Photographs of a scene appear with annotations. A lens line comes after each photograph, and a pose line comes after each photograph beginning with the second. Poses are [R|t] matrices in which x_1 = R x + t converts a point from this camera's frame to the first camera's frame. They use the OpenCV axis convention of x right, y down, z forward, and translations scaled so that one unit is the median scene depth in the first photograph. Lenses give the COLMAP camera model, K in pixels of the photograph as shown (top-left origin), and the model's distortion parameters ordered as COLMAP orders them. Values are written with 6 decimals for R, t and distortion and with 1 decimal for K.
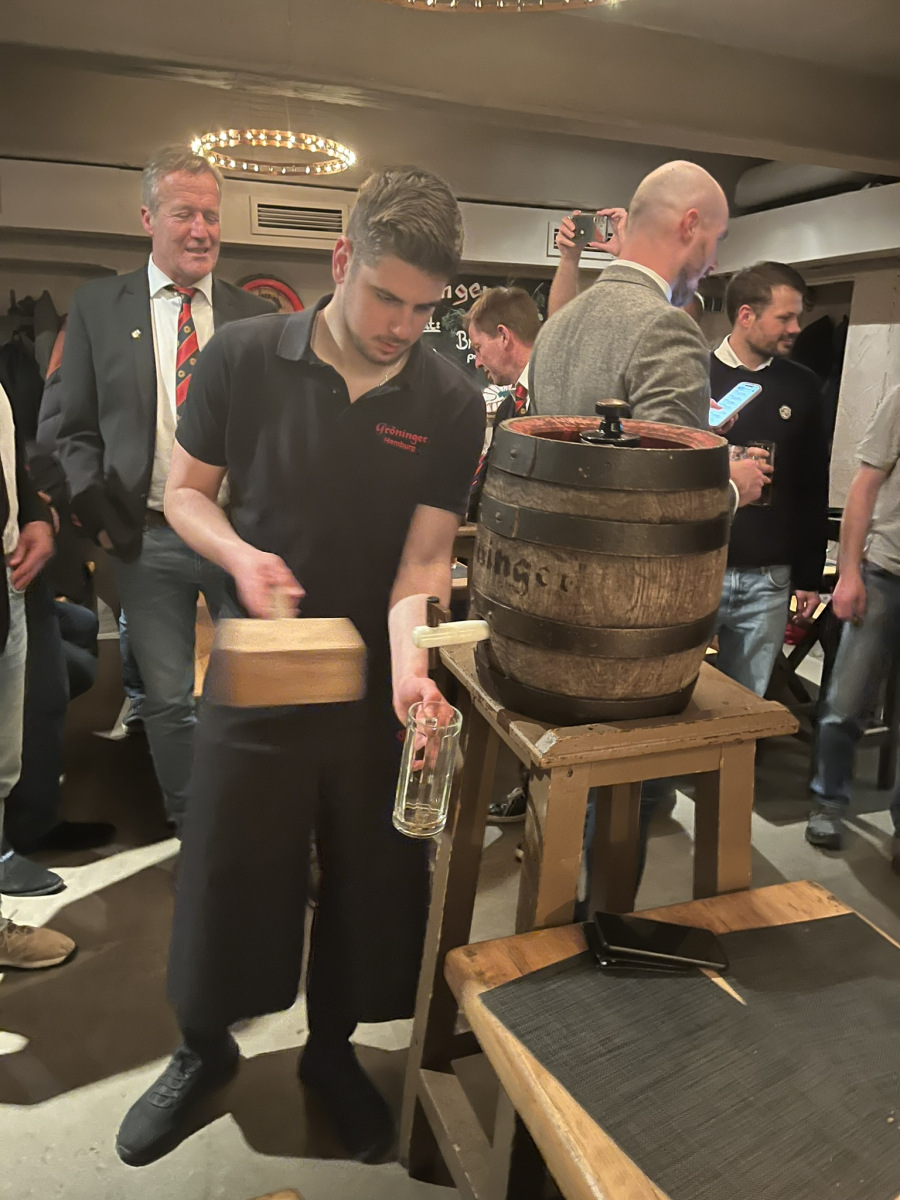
lens RADIAL K [[902.3, 0, 455.5], [0, 902.3, 592.2], [0, 0, 1]] dist [0.012787, 0.006557]
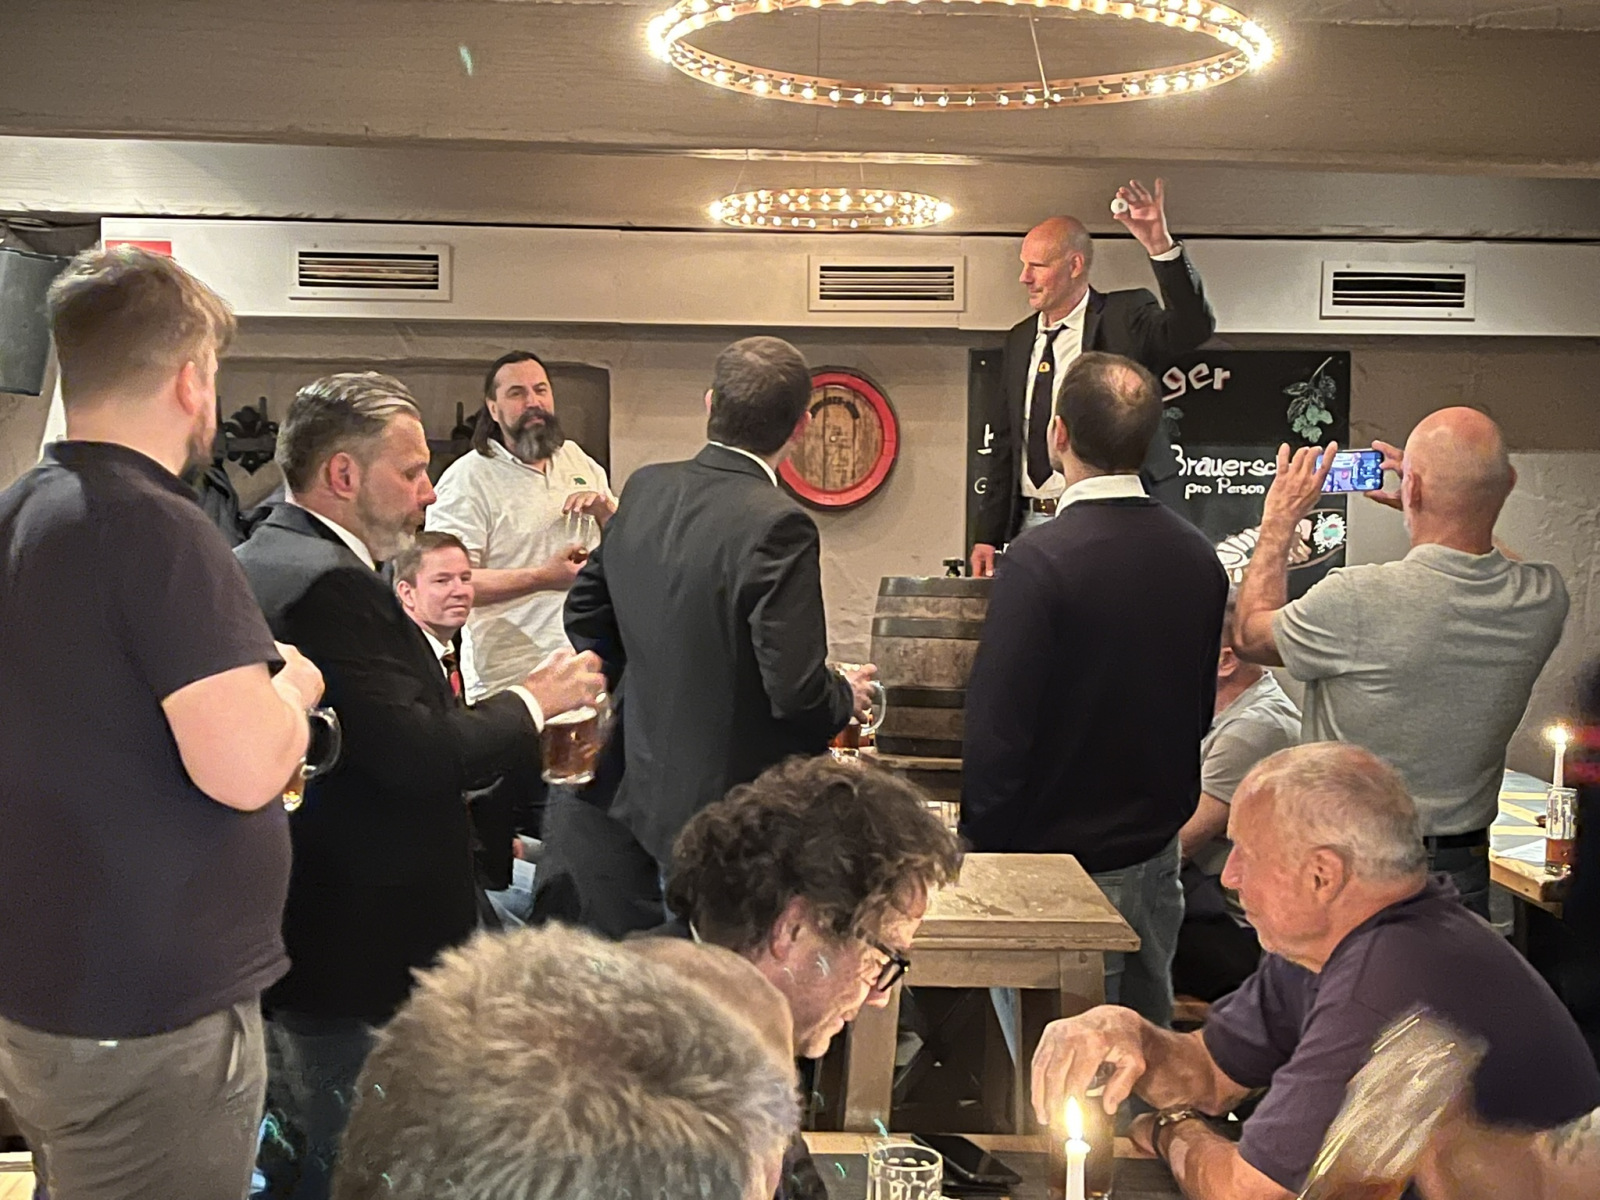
lens RADIAL K [[2164.8, 0, 797.5], [0, 2164.8, 603.3], [0, 0, 1]] dist [0.012308, 0.000000]
pose [[0.956552, 0.008143, -0.291449, 0.211637], [-0.059288, 0.984157, -0.167091, 0.060206], [0.285471, 0.177110, 0.941880, -0.397519]]
